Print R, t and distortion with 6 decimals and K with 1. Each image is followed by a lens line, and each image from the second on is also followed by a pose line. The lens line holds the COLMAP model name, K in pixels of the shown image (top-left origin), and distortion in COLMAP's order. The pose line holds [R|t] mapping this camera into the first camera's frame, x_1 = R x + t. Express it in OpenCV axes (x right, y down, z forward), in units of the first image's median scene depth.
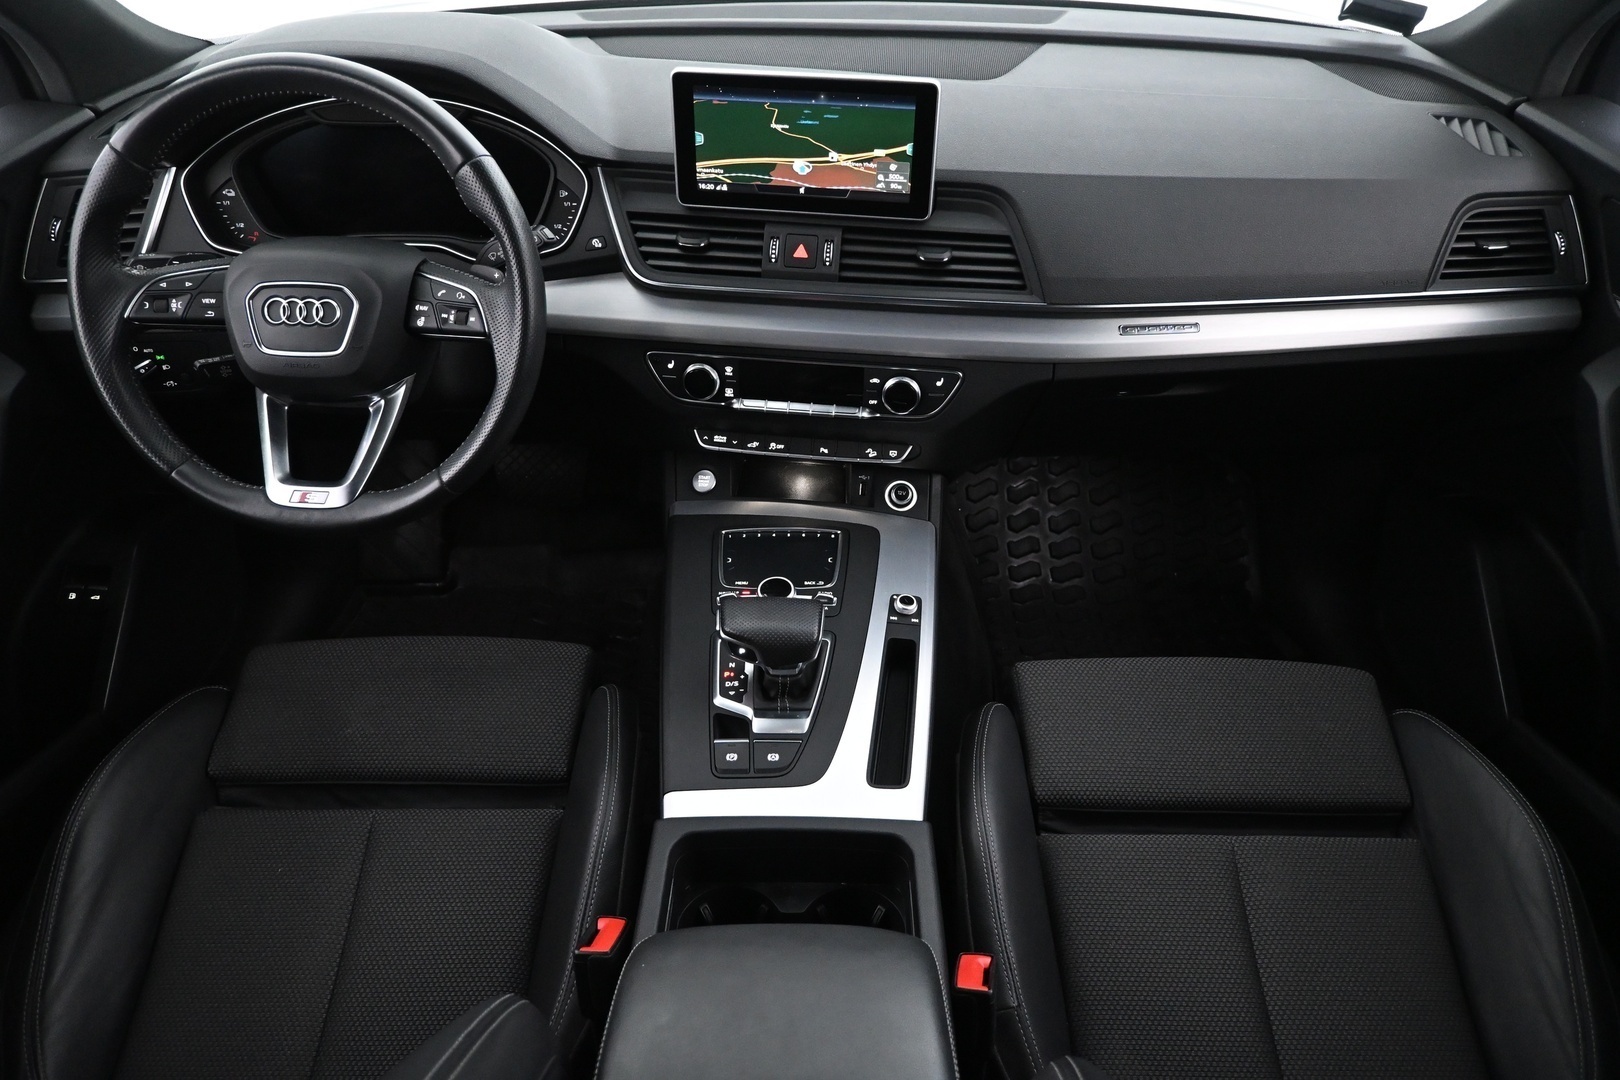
lens RADIAL K [[1095.8, 0, 811.8], [0, 1095.8, 537.0], [0, 0, 1]] dist [-0.005446, 0.000506]
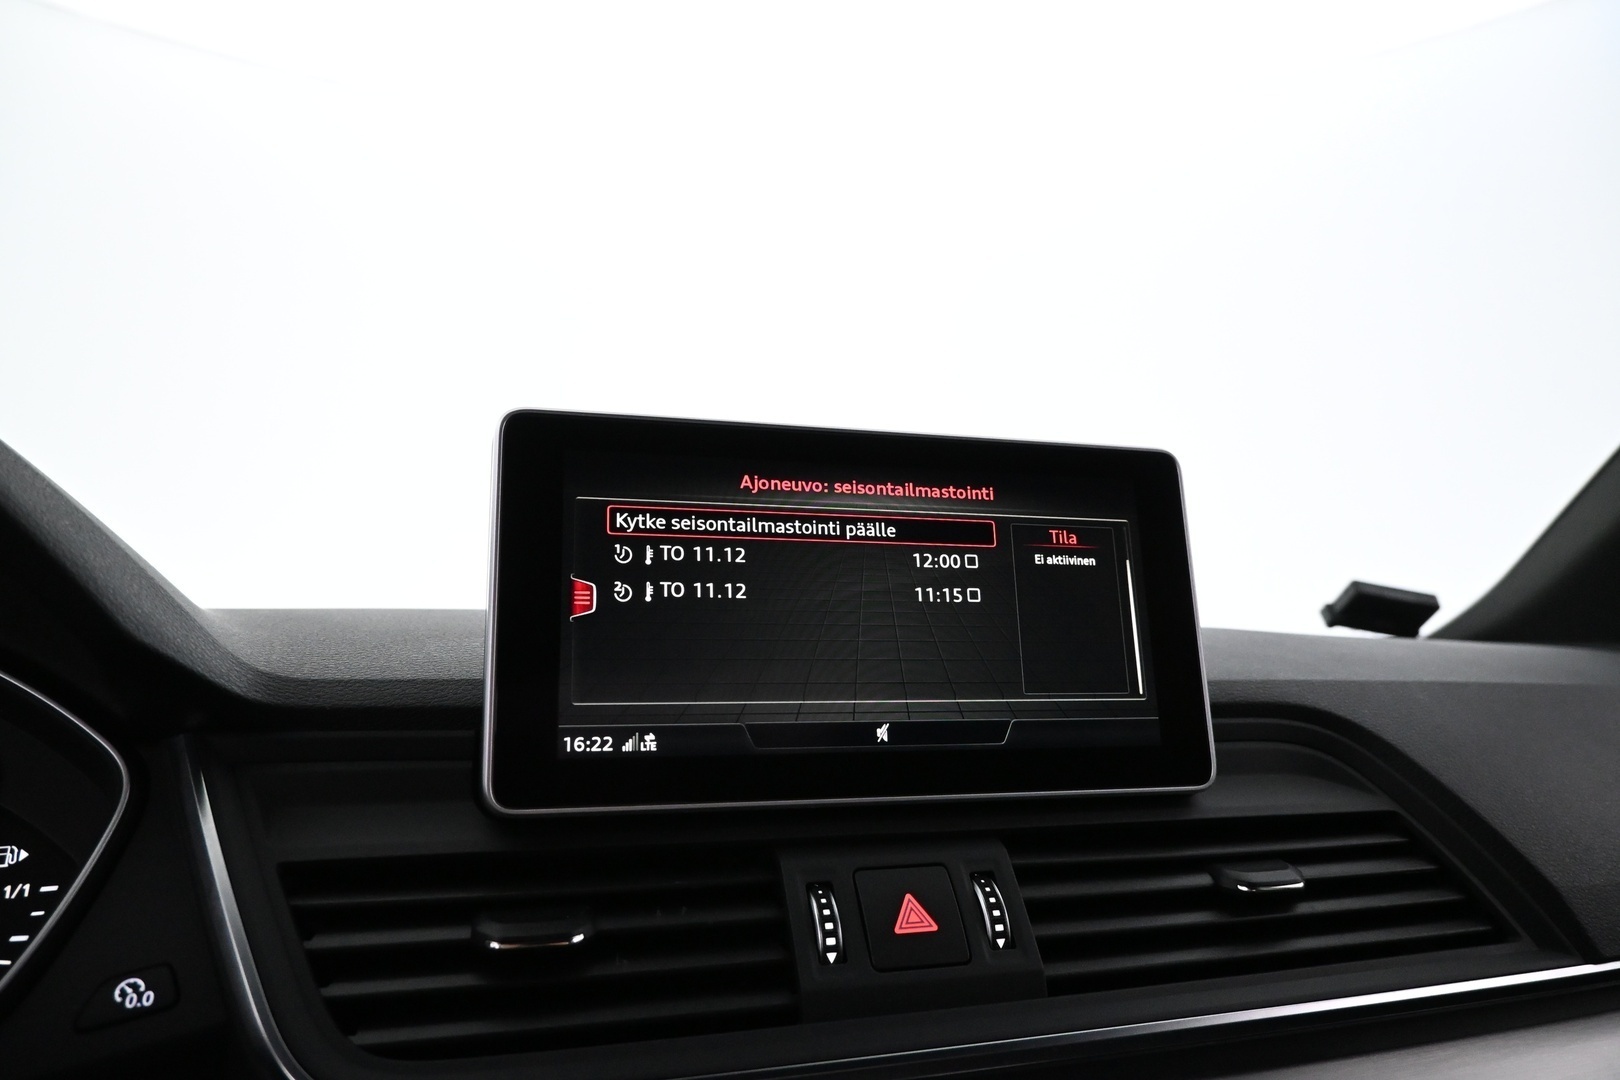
lens RADIAL K [[1095.8, 0, 806.3], [0, 1095.8, 530.5], [0, 0, 1]] dist [-0.005446, 0.000506]
pose [[0.907445, 0.056744, 0.416322, -0.175709], [0.272426, 0.674893, -0.685786, -0.133293], [-0.319887, 0.735730, 0.596970, 0.762181]]
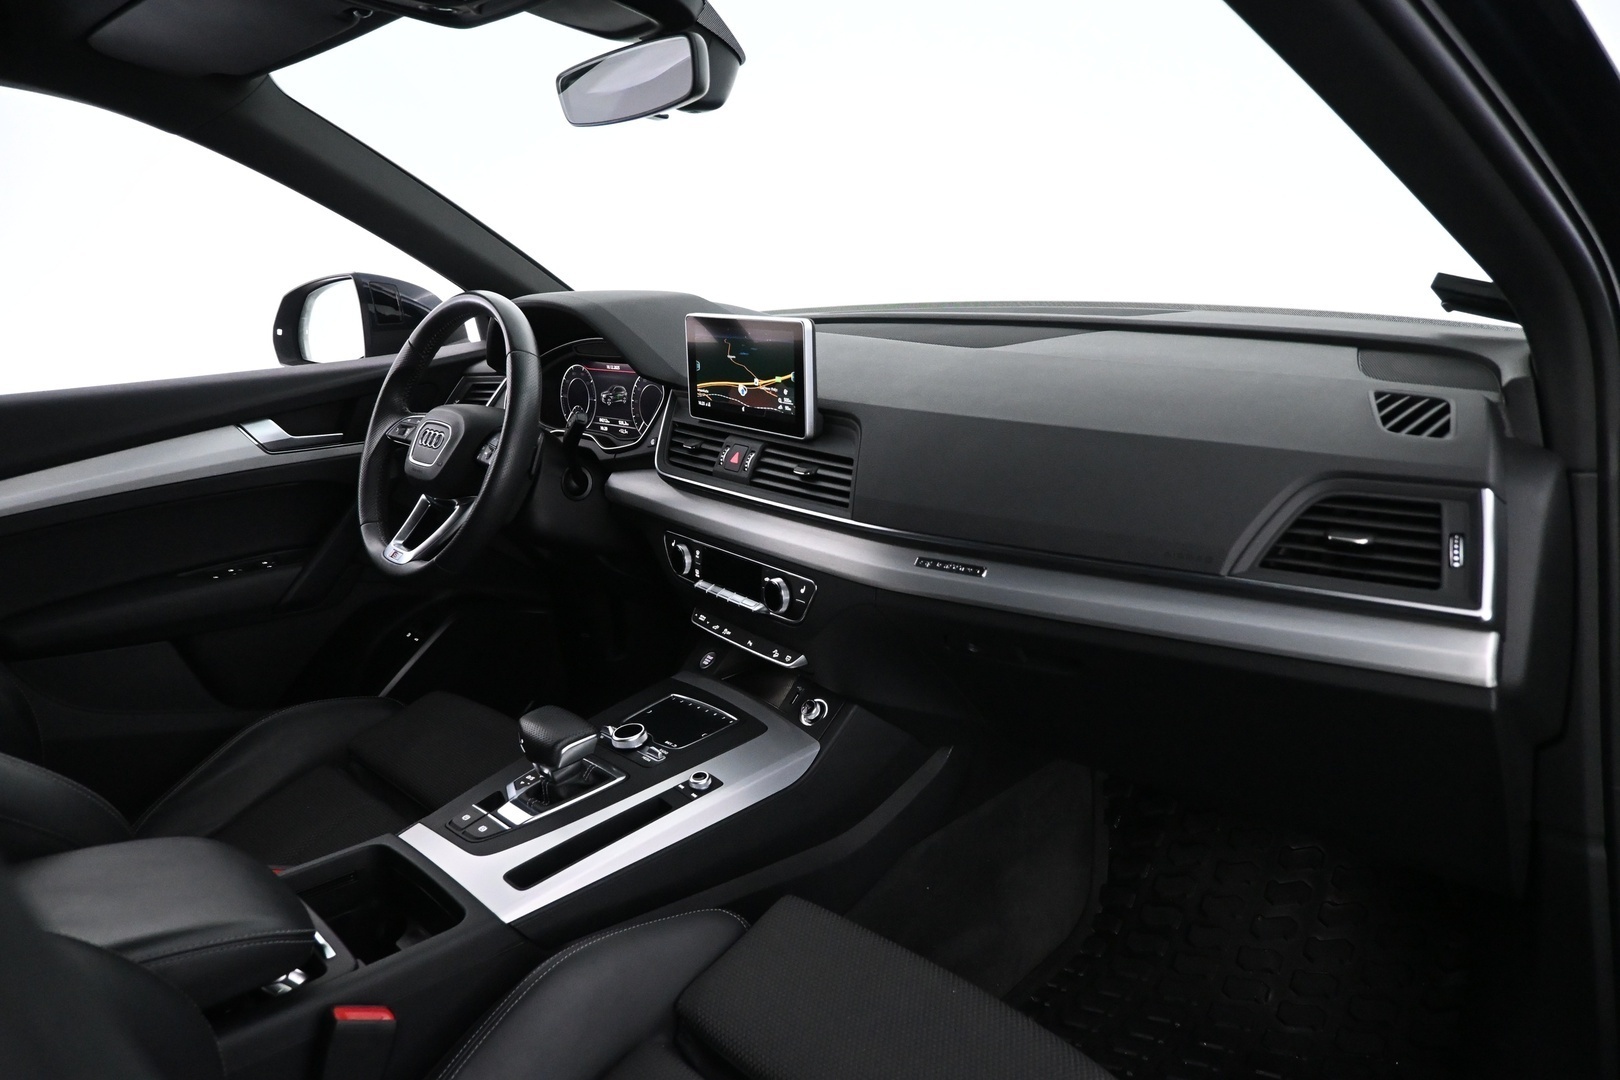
lens RADIAL K [[1095.8, 0, 810.0], [0, 1095.8, 529.7], [0, 0, 1]] dist [-0.005446, 0.000506]
pose [[0.704482, 0.142757, -0.695216, 0.899718], [-0.375541, 0.906173, -0.194470, 0.009459], [0.602224, 0.398083, 0.691994, 0.267331]]
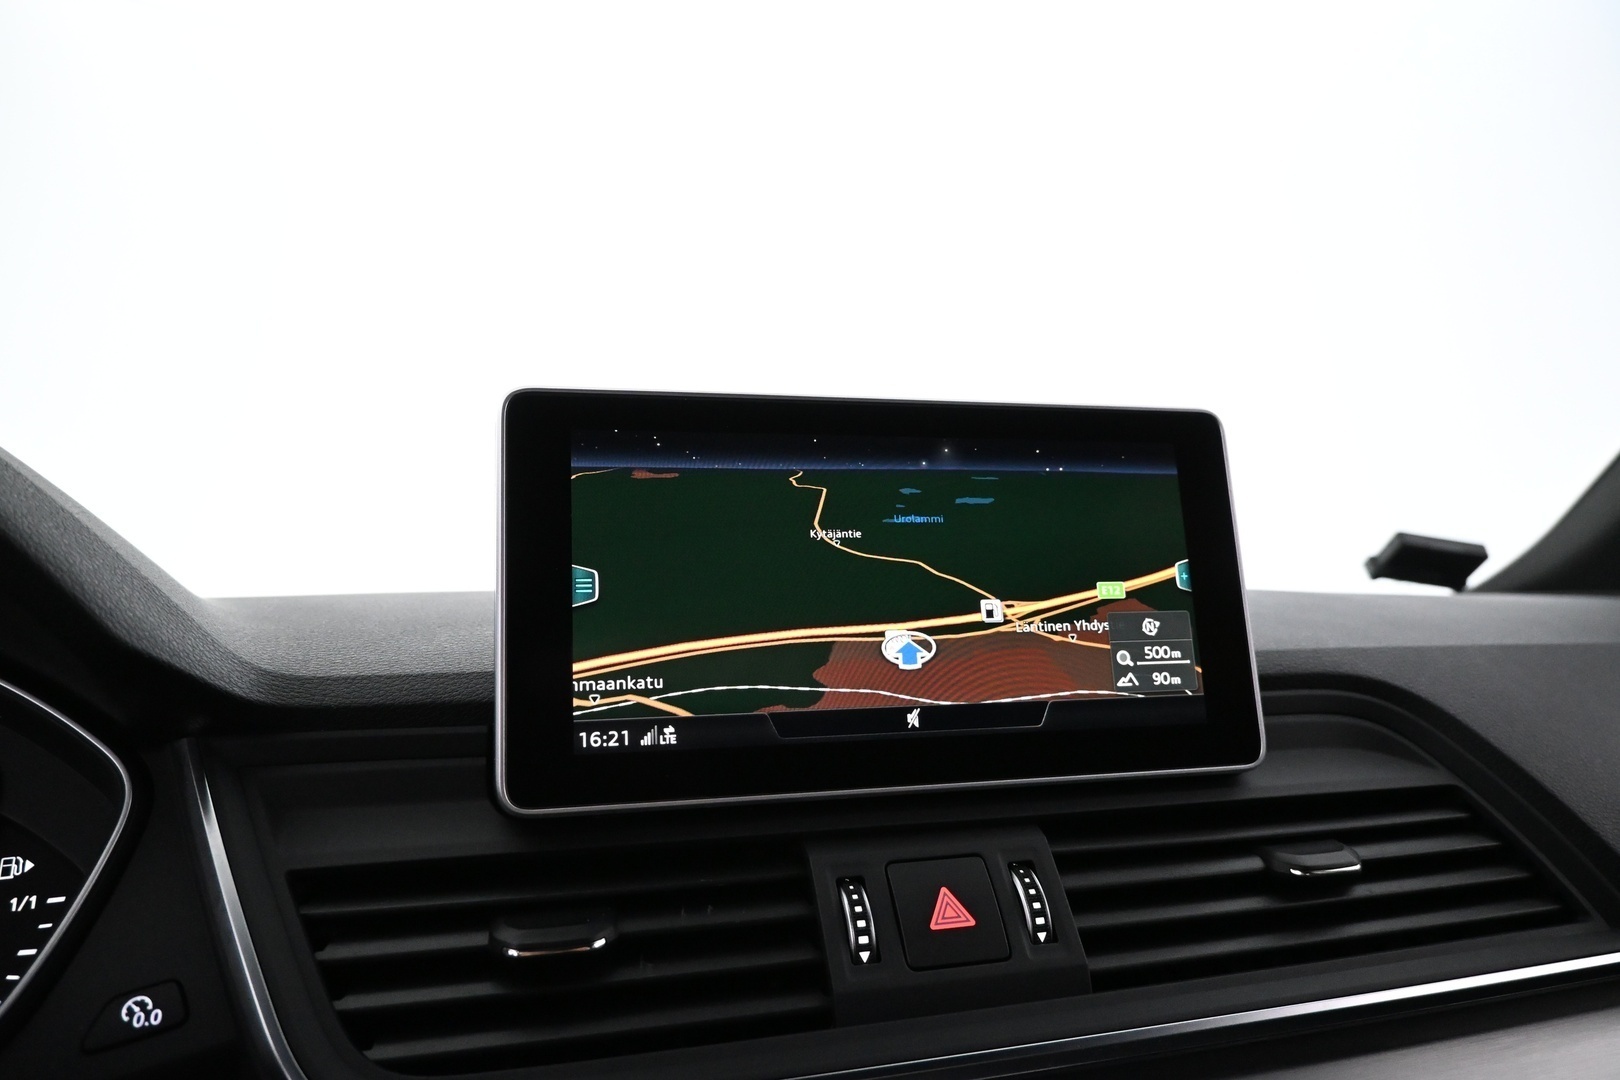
lens RADIAL K [[1095.8, 0, 807.4], [0, 1095.8, 532.3], [0, 0, 1]] dist [-0.005446, 0.000506]
pose [[0.918551, 0.016895, 0.394942, -0.166772], [0.272669, 0.696286, -0.663955, -0.149377], [-0.286210, 0.717565, 0.634968, 0.767509]]
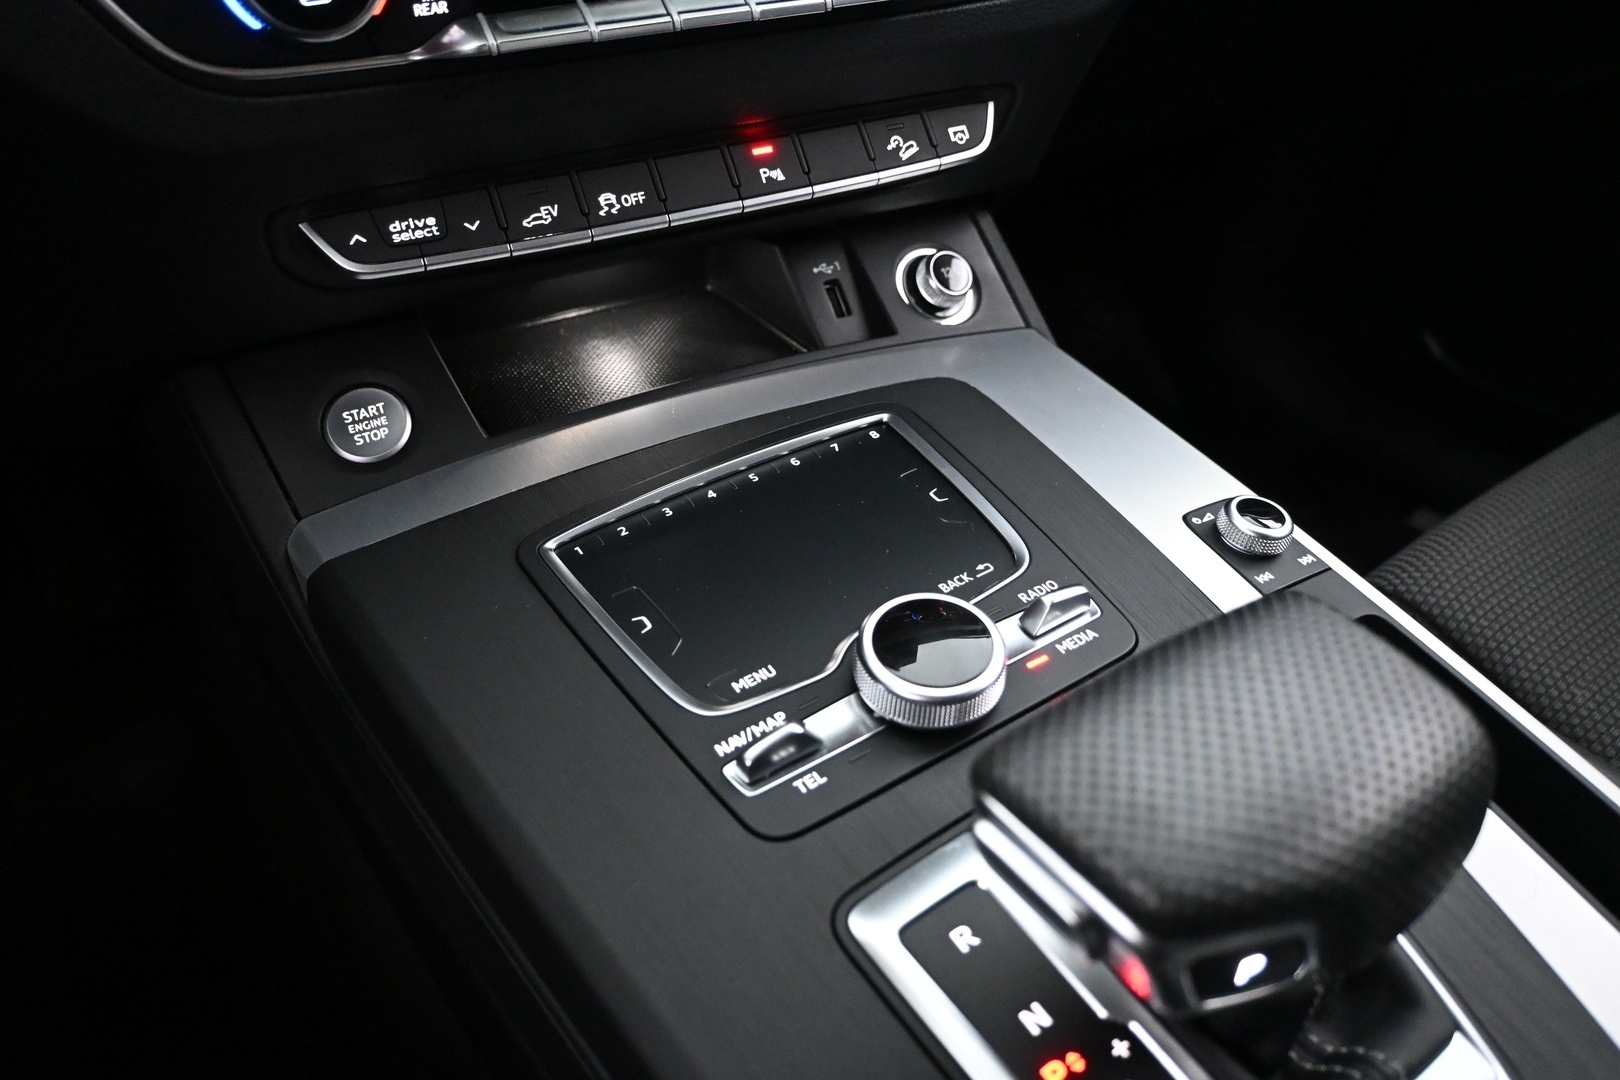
lens RADIAL K [[1156.3, 0, 811.3], [0, 1156.3, 536.9], [0, 0, 1]] dist [-0.012943, -0.000192]
pose [[0.817273, -0.350170, 0.457653, -0.183893], [0.349776, 0.932601, 0.088946, -0.010814], [-0.457954, 0.087382, 0.884671, 0.812744]]
